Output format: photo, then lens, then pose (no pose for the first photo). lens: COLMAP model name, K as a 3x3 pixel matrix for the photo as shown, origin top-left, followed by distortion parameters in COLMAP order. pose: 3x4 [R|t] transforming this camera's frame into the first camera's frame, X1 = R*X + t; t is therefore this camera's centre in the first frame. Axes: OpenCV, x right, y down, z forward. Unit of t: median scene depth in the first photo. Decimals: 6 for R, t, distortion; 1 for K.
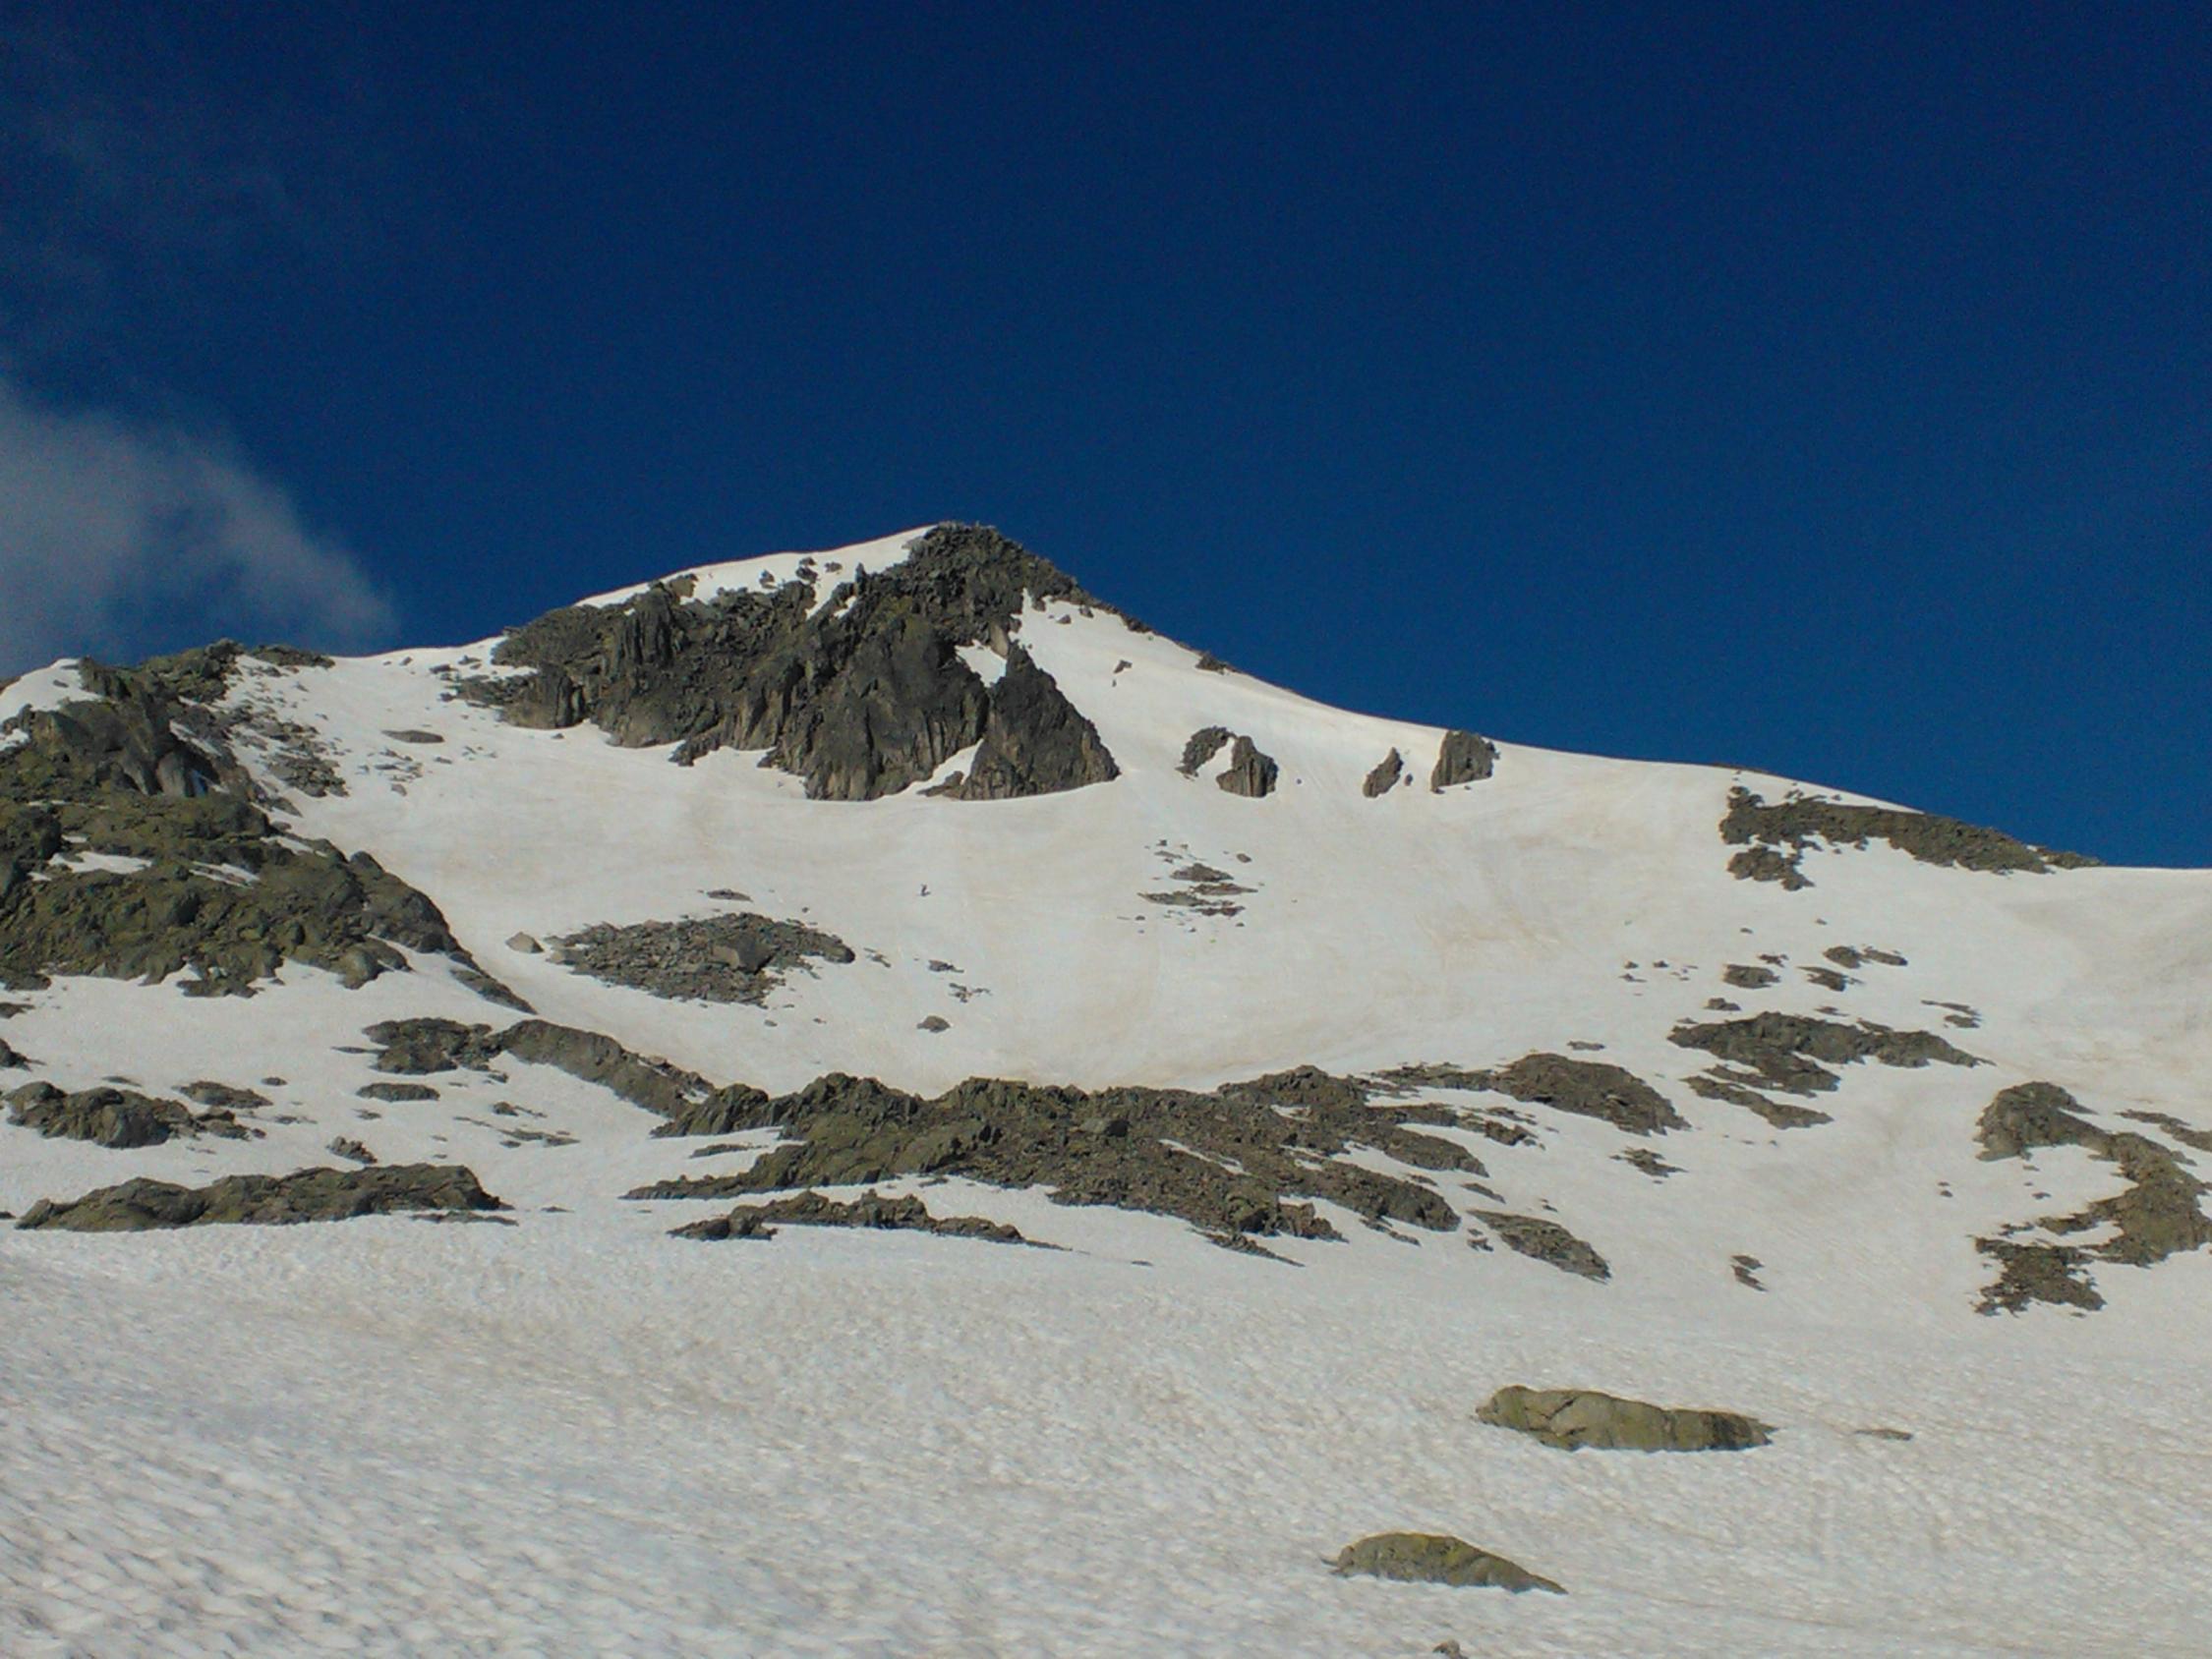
lens RADIAL K [[3452.5, 0, 1106.0], [0, 3452.5, 829.5], [0, 0, 1]] dist [0.381851, 0.014926]
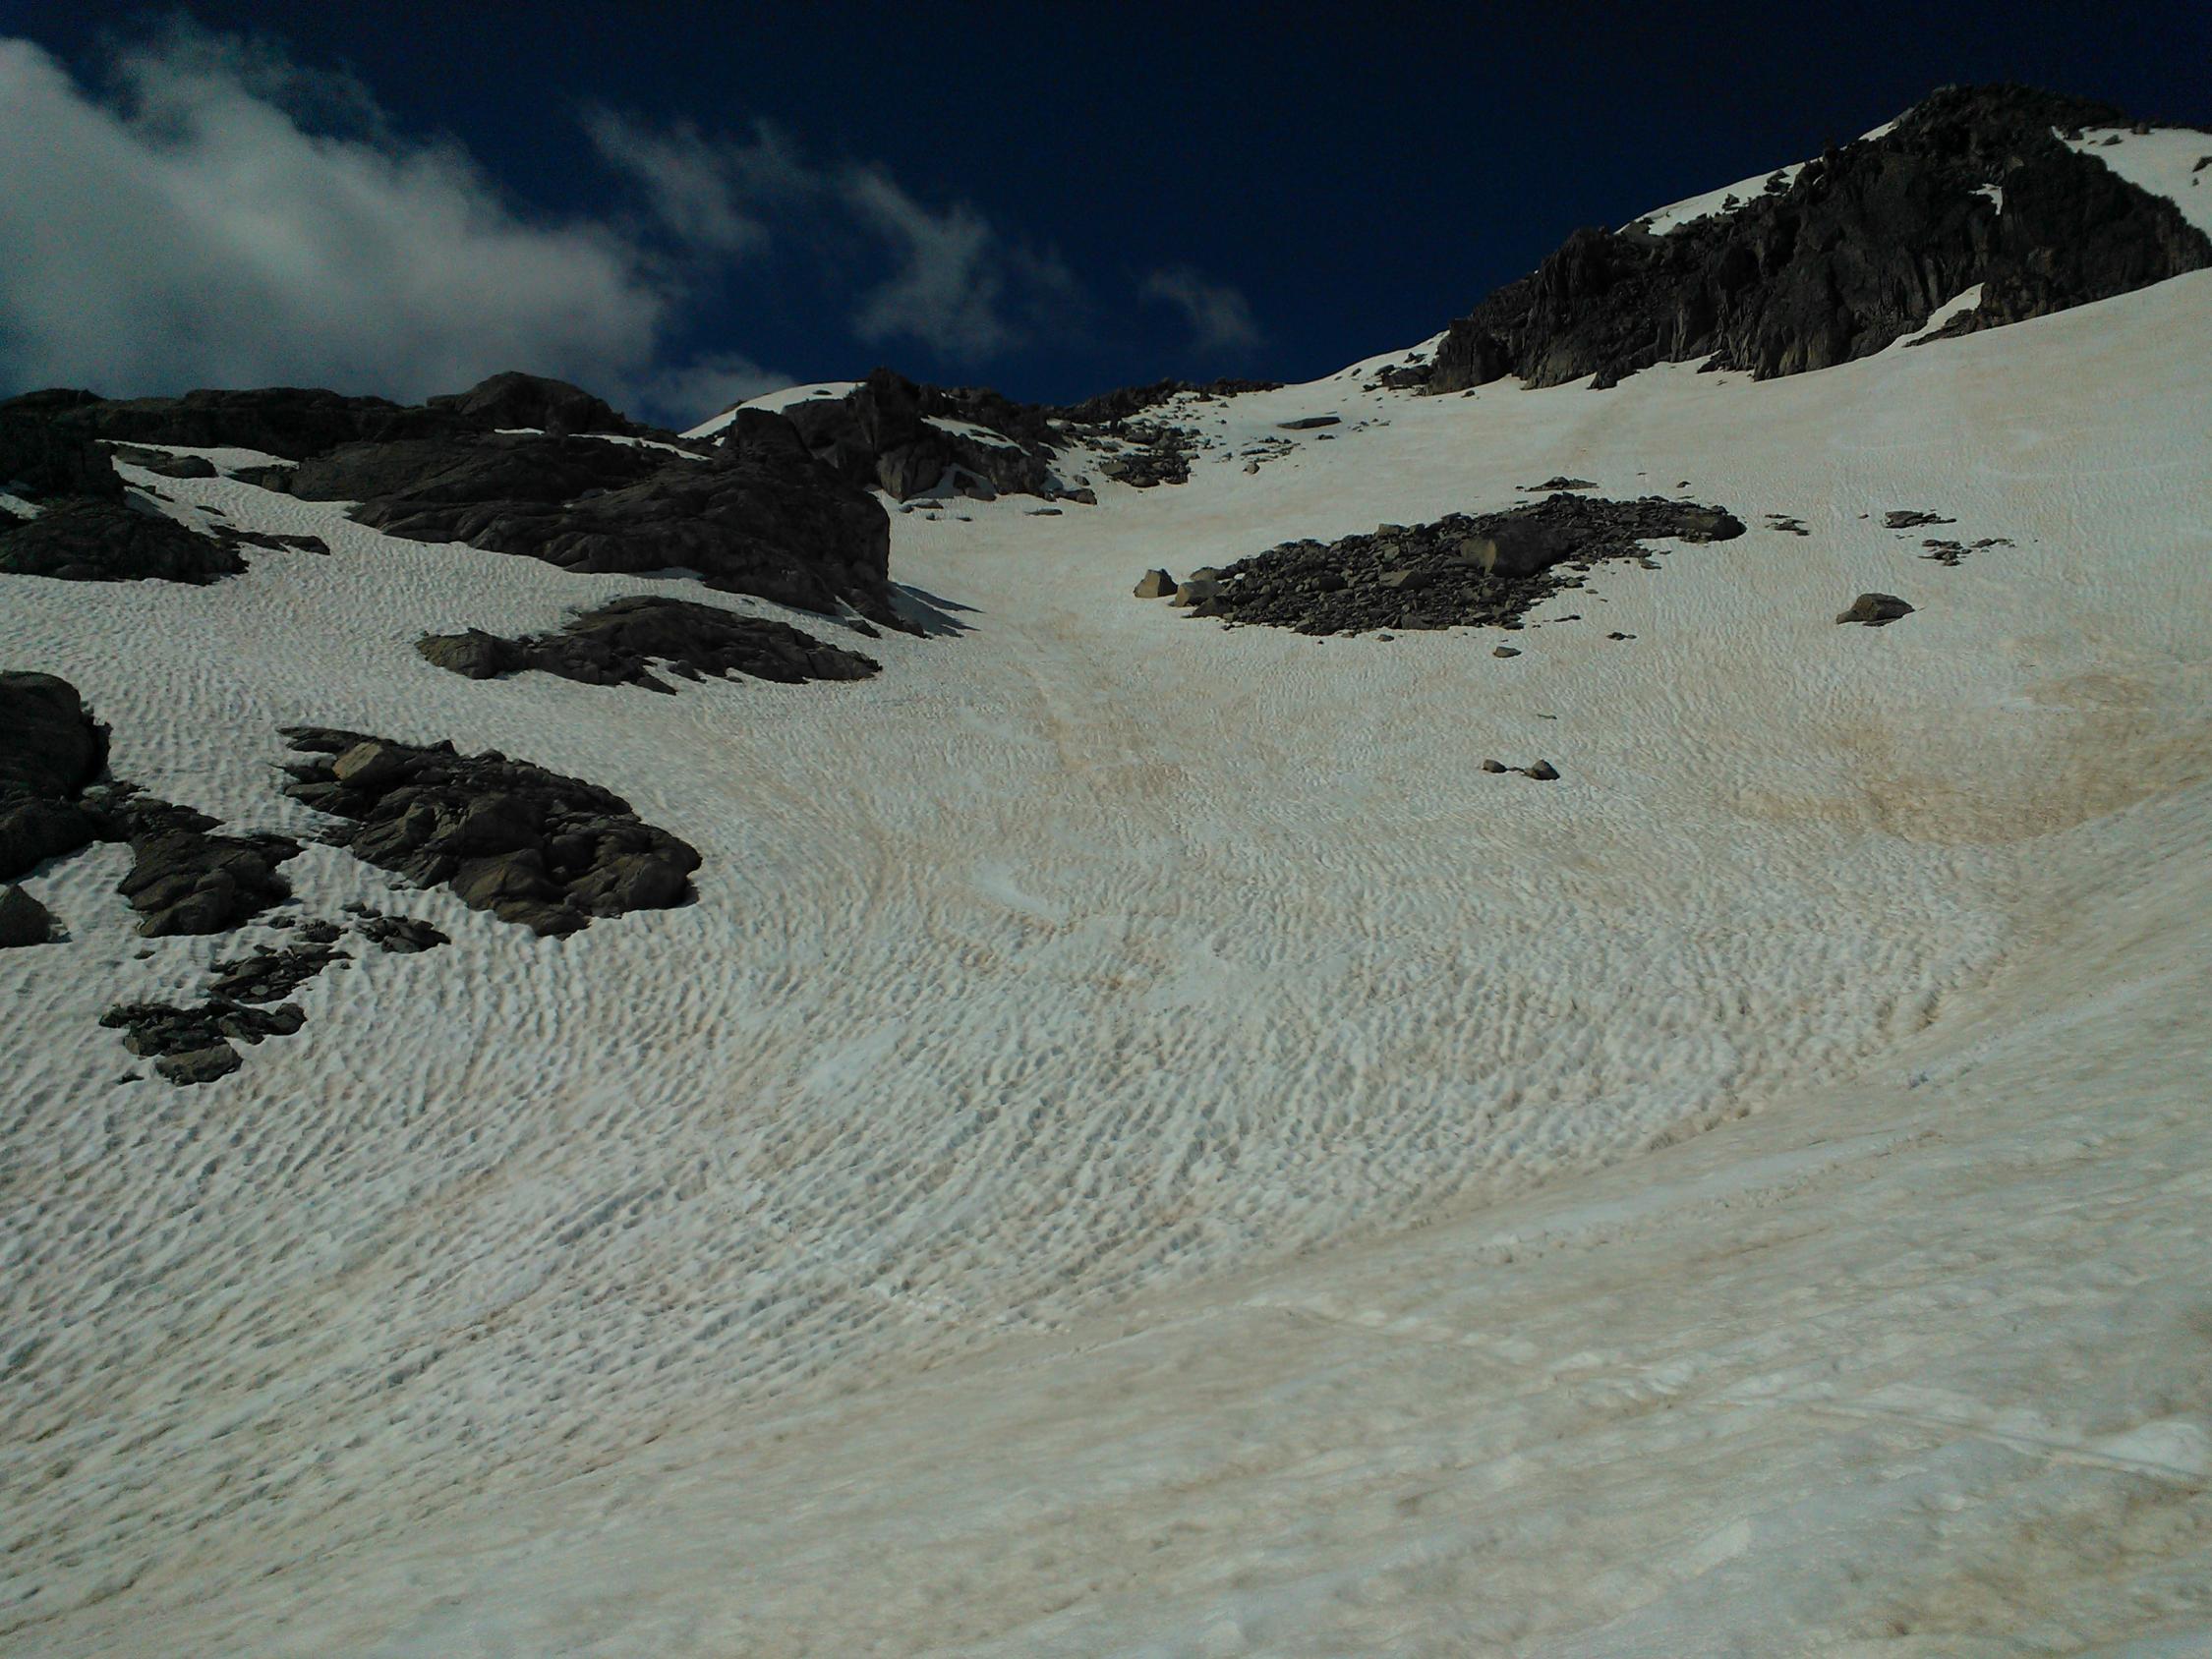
lens RADIAL K [[1790.7, 0, 1106.0], [0, 1790.7, 829.5], [0, 0, 1]] dist [0.074645, -0.046750]
pose [[0.857473, -0.090794, -0.506455, -0.012177], [0.143283, 0.987508, 0.065557, 0.040457], [0.494176, -0.128780, 0.859771, 0.538916]]
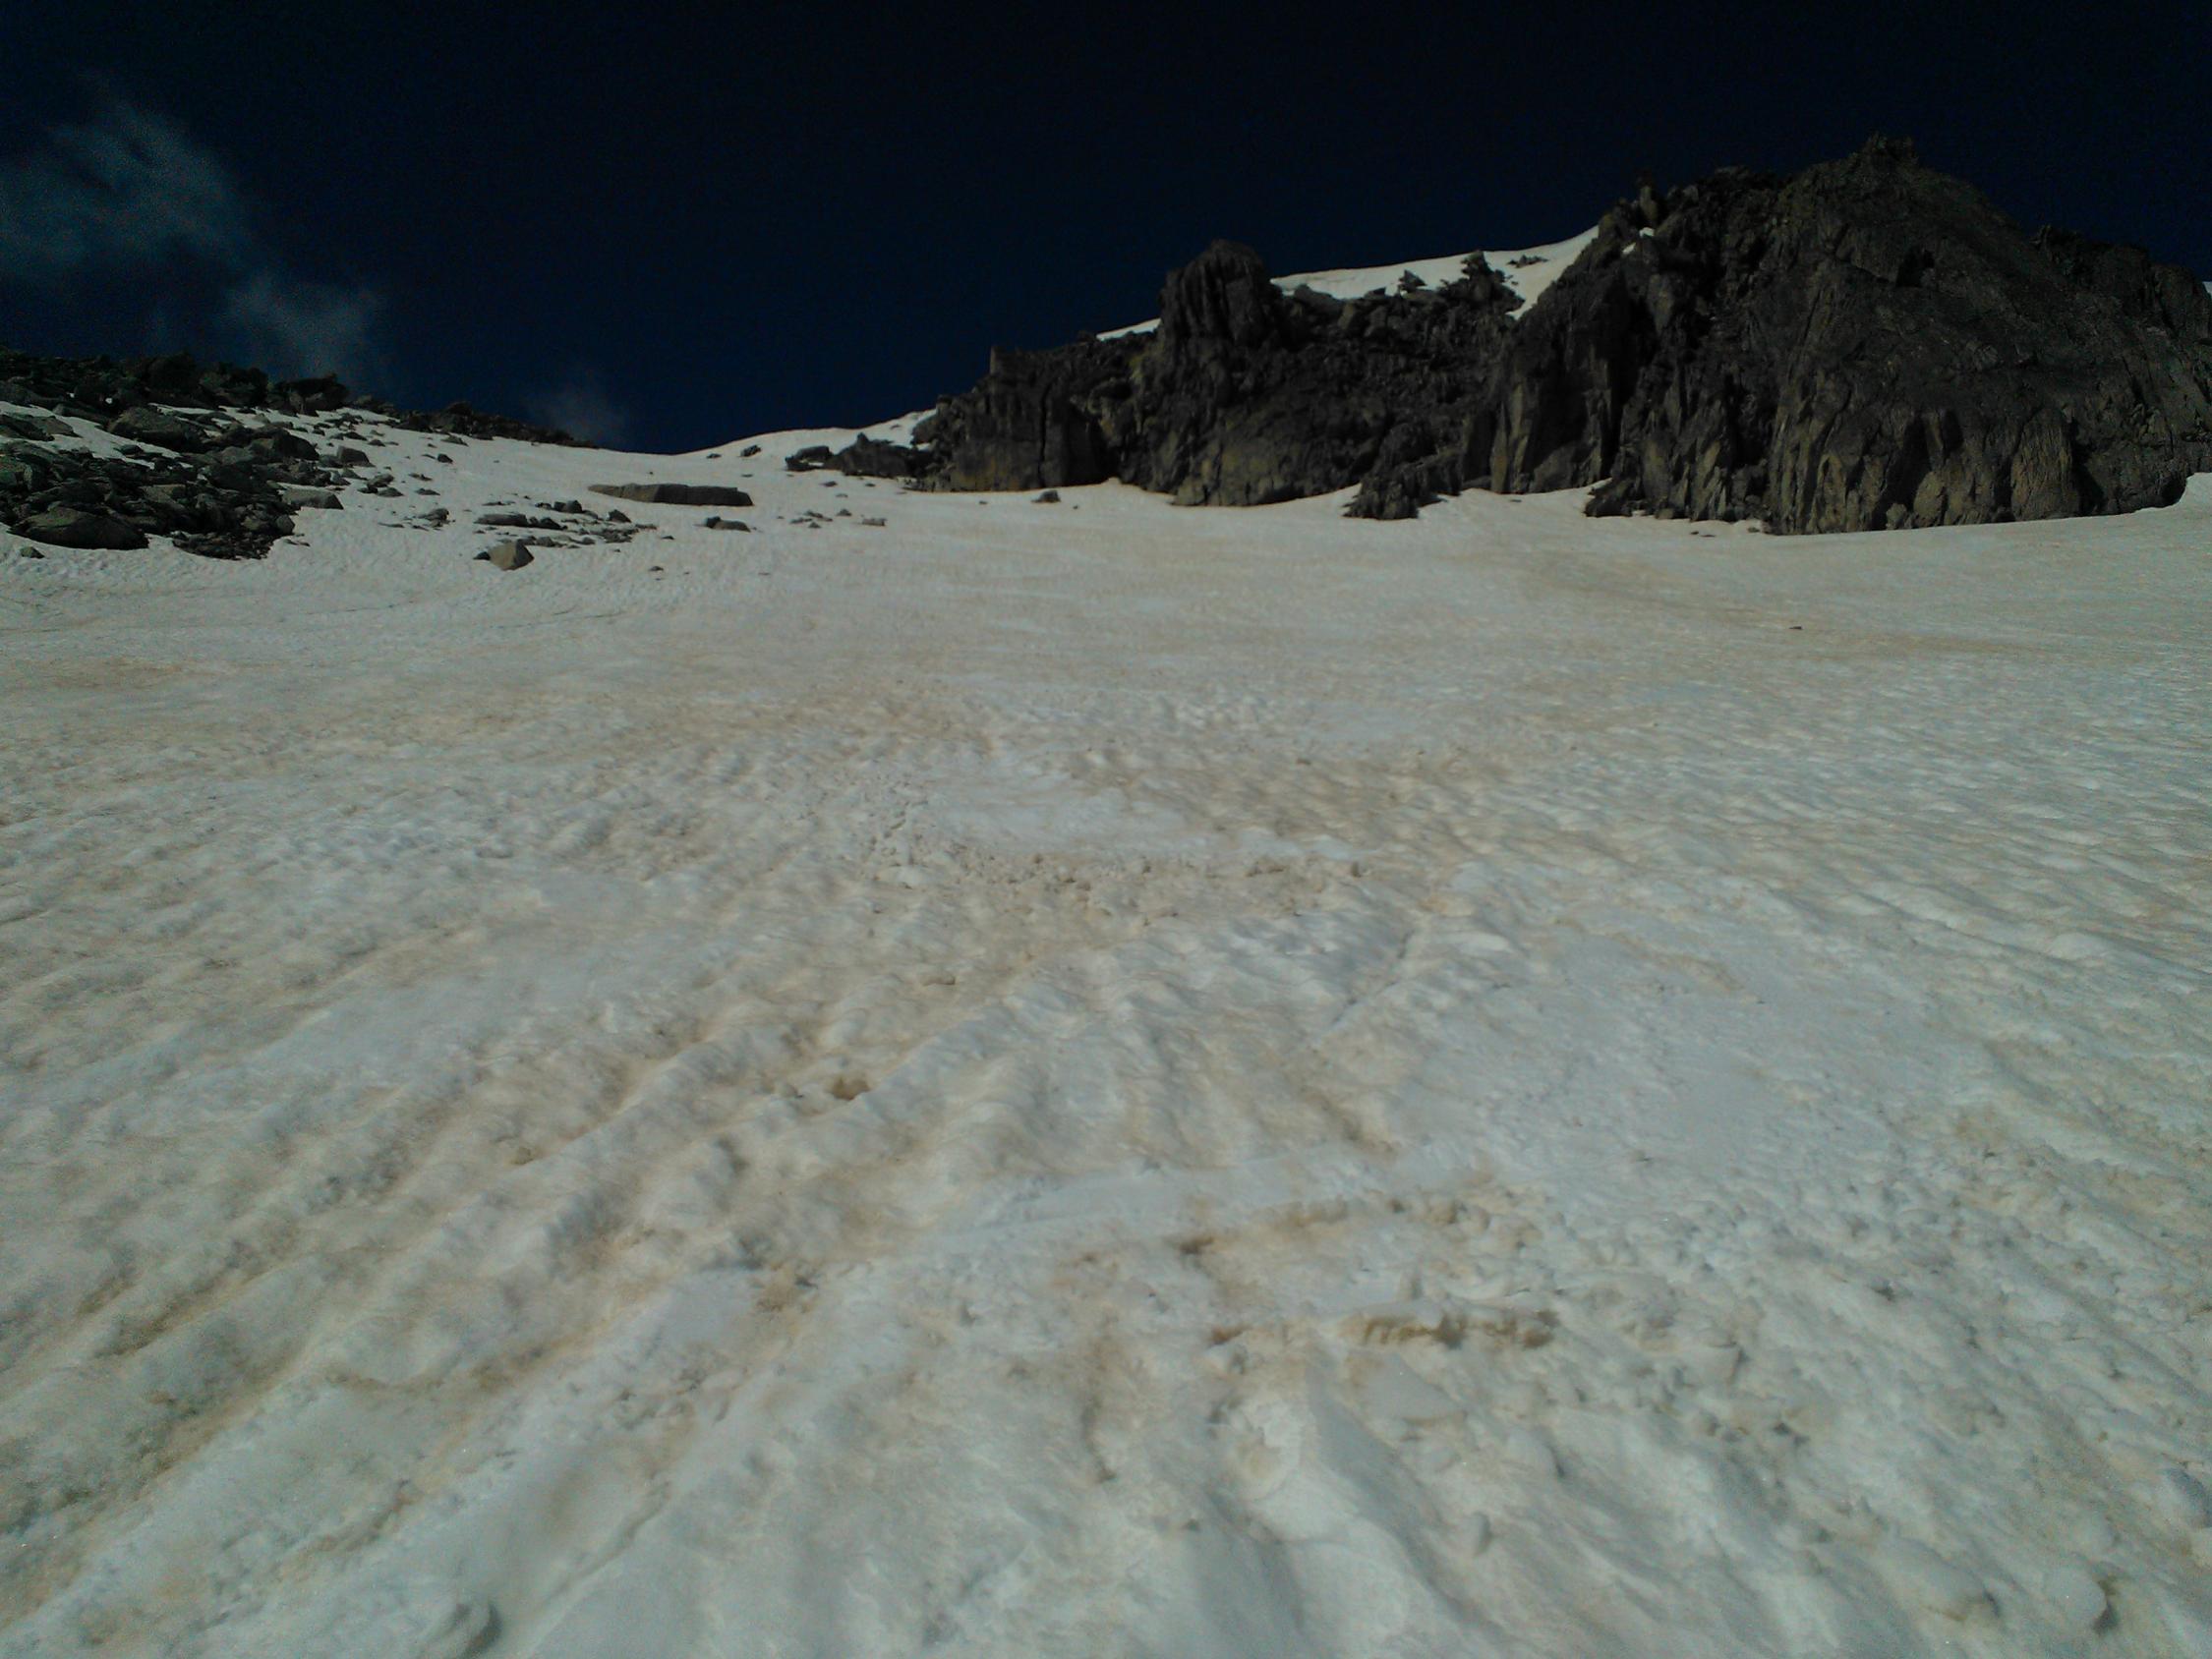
lens RADIAL K [[1790.7, 0, 1106.0], [0, 1790.7, 829.5], [0, 0, 1]] dist [0.074645, -0.046750]
pose [[0.991124, -0.058145, -0.119548, -0.128615], [0.056783, 0.998277, -0.014775, 0.014236], [0.120201, 0.007856, 0.992719, 0.799012]]
